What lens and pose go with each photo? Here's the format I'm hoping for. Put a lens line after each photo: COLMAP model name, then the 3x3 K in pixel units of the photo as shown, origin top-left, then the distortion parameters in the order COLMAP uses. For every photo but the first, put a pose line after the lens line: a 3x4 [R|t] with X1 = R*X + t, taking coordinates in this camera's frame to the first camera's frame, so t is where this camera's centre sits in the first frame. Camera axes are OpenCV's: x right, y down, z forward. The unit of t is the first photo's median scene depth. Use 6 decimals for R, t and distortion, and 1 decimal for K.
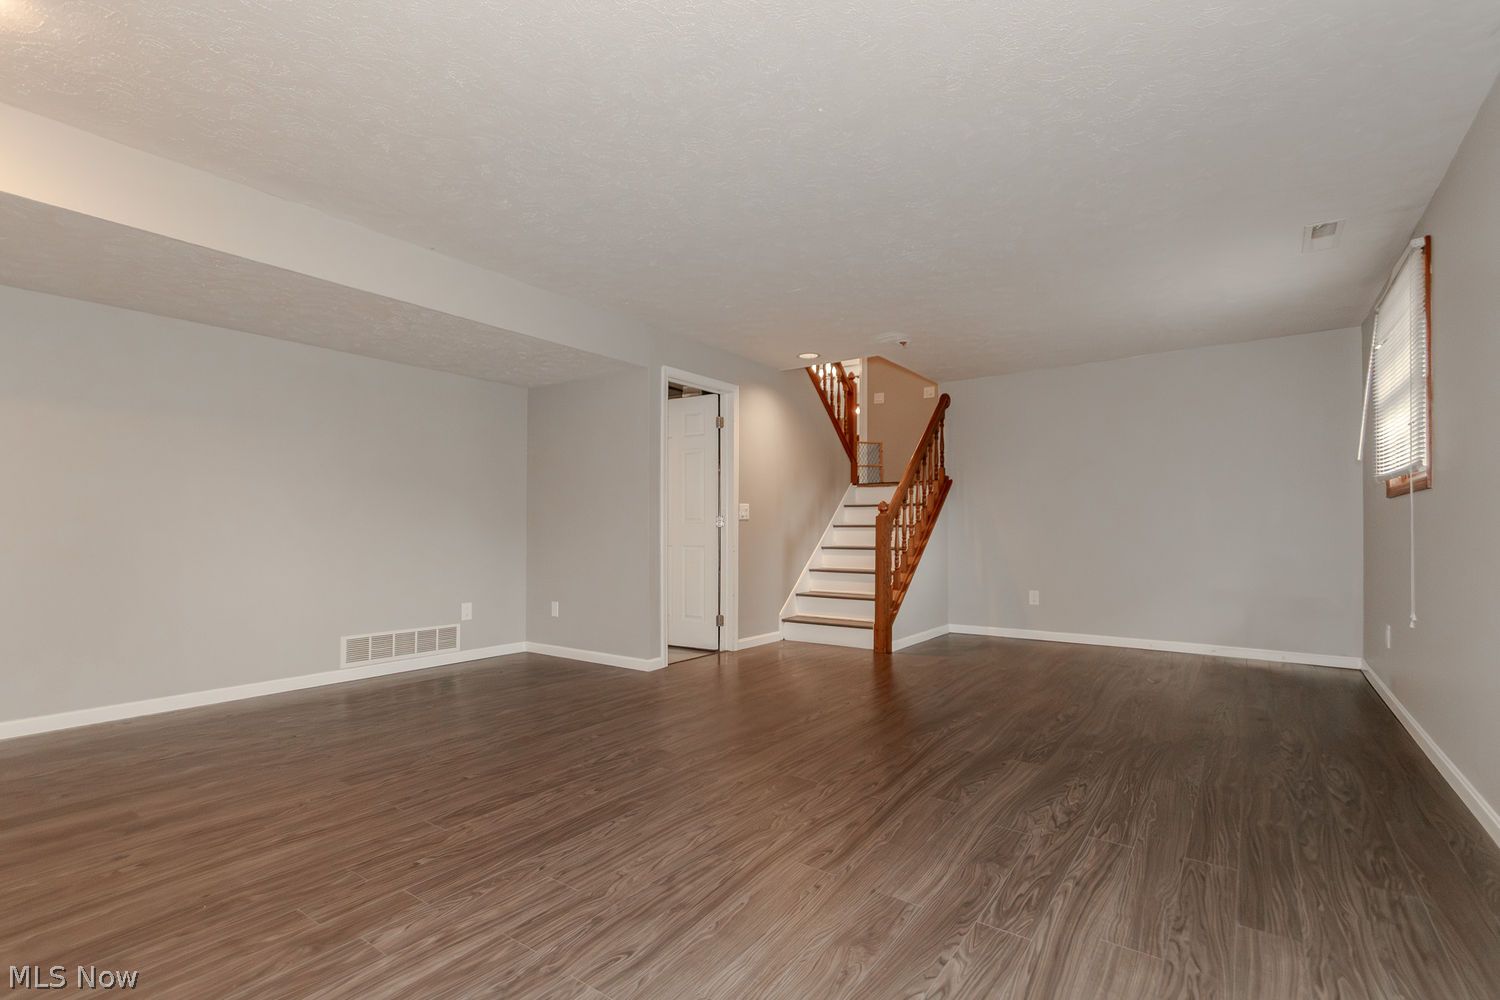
lens RADIAL K [[692.4, 0, 747.5], [0, 692.4, 508.6], [0, 0, 1]] dist [0.020020, -0.010754]
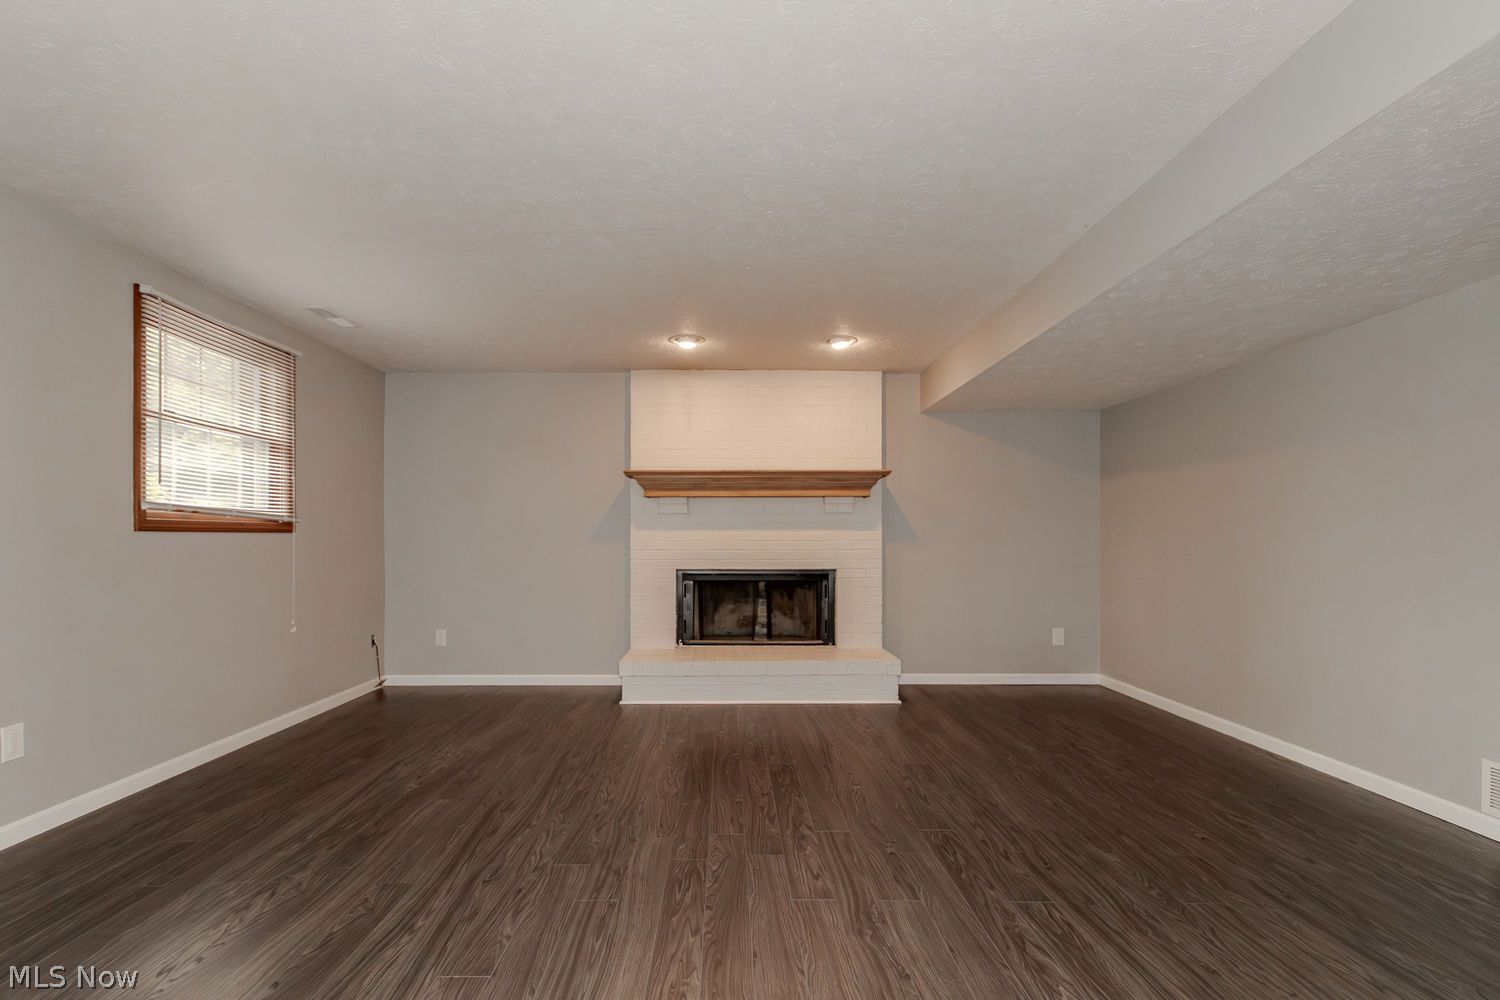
lens RADIAL K [[692.4, 0, 747.5], [0, 692.4, 508.6], [0, 0, 1]] dist [0.020020, -0.010754]
pose [[-0.787033, -0.030025, -0.616180, 0.484228], [0.015013, 0.997587, -0.067786, 0.011301], [0.616729, -0.062601, -0.784683, 1.953231]]
